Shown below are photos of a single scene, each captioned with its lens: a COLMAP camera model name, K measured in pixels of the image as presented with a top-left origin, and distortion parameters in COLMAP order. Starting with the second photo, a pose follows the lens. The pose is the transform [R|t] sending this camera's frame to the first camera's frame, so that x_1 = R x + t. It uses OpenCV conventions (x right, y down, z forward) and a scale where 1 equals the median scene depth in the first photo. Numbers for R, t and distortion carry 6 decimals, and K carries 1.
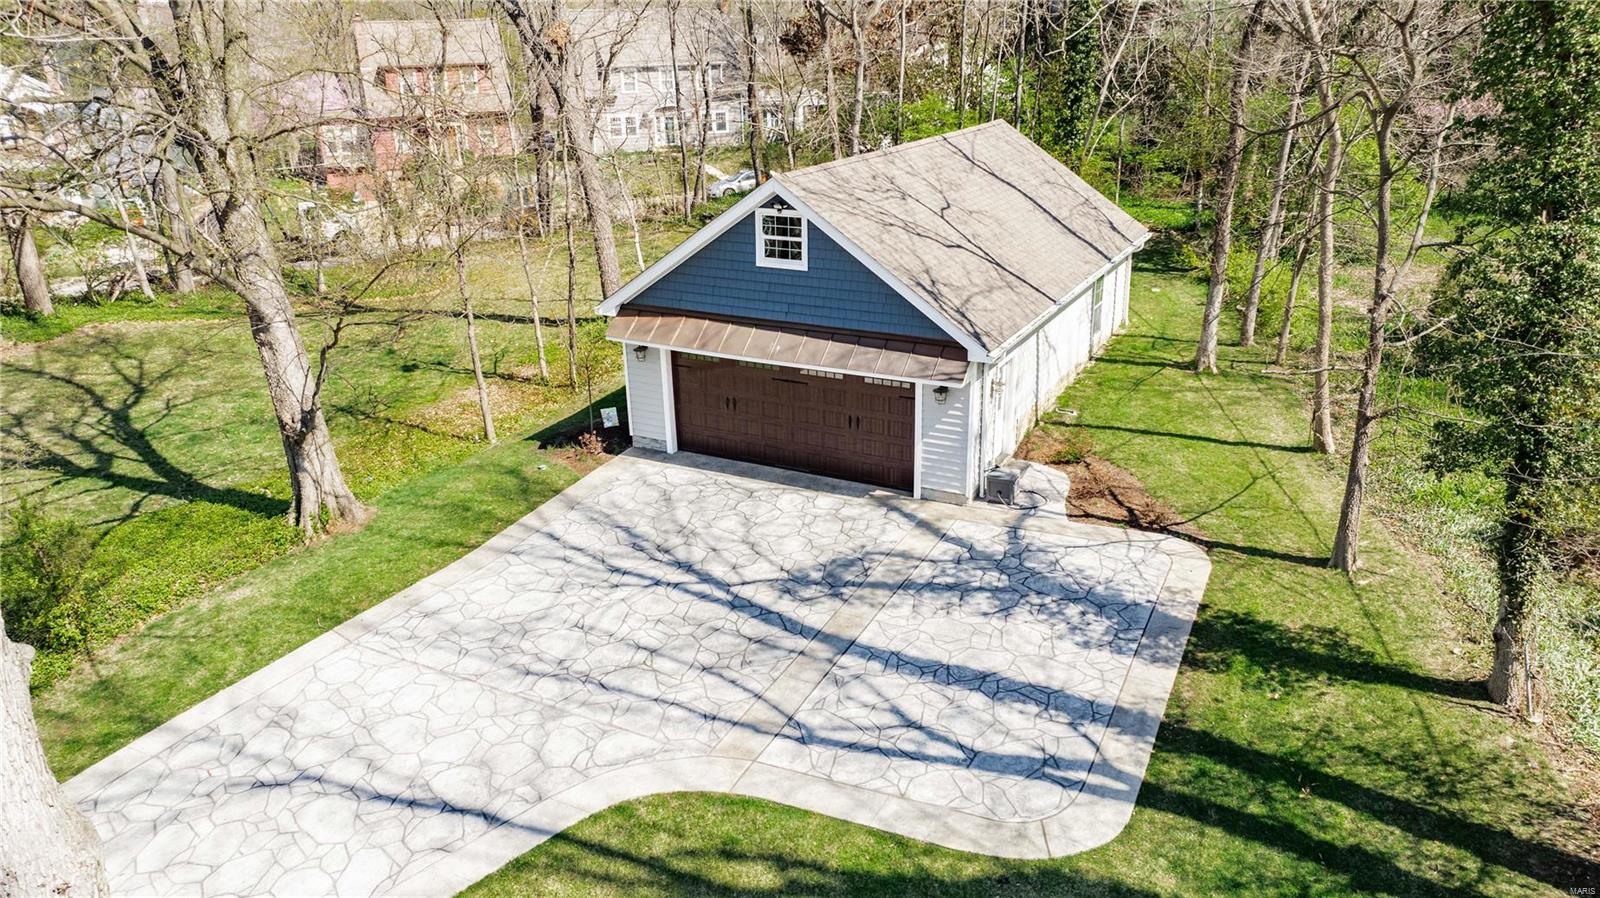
lens RADIAL K [[1122.3, 0, 800.0], [0, 1122.3, 449.0], [0, 0, 1]] dist [-0.015927, 0.001936]
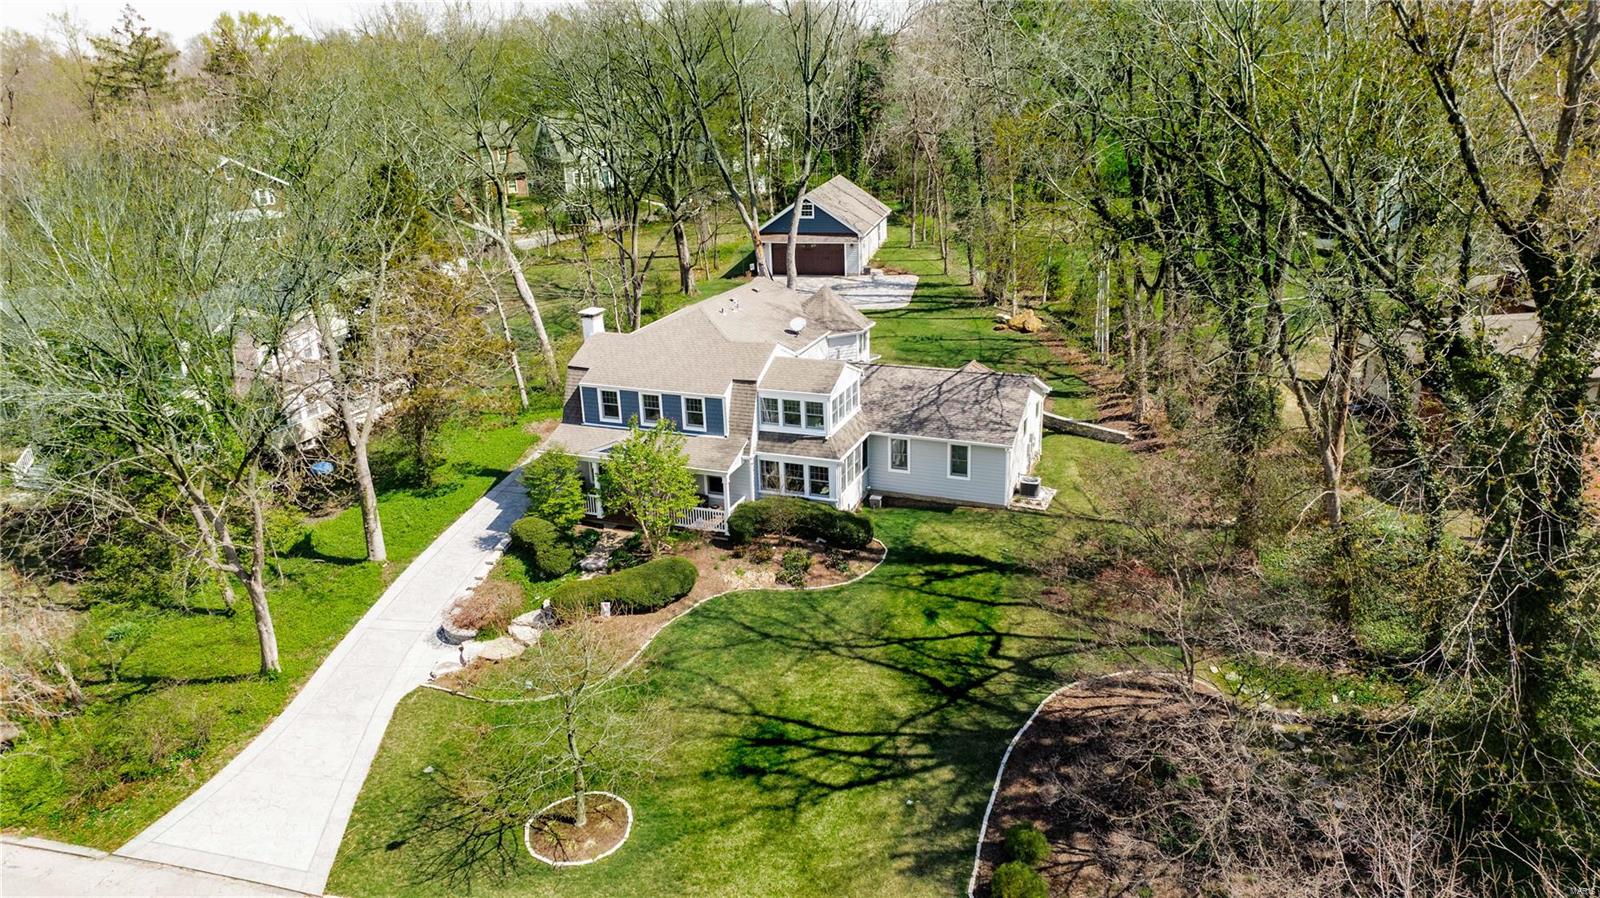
lens RADIAL K [[1122.3, 0, 800.0], [0, 1122.3, 449.0], [0, 0, 1]] dist [-0.015927, 0.001936]
pose [[0.965718, -0.090871, 0.243169, -1.085084], [0.096200, 0.995311, -0.010106, 0.688325], [-0.241110, 0.033152, 0.969931, -2.799941]]
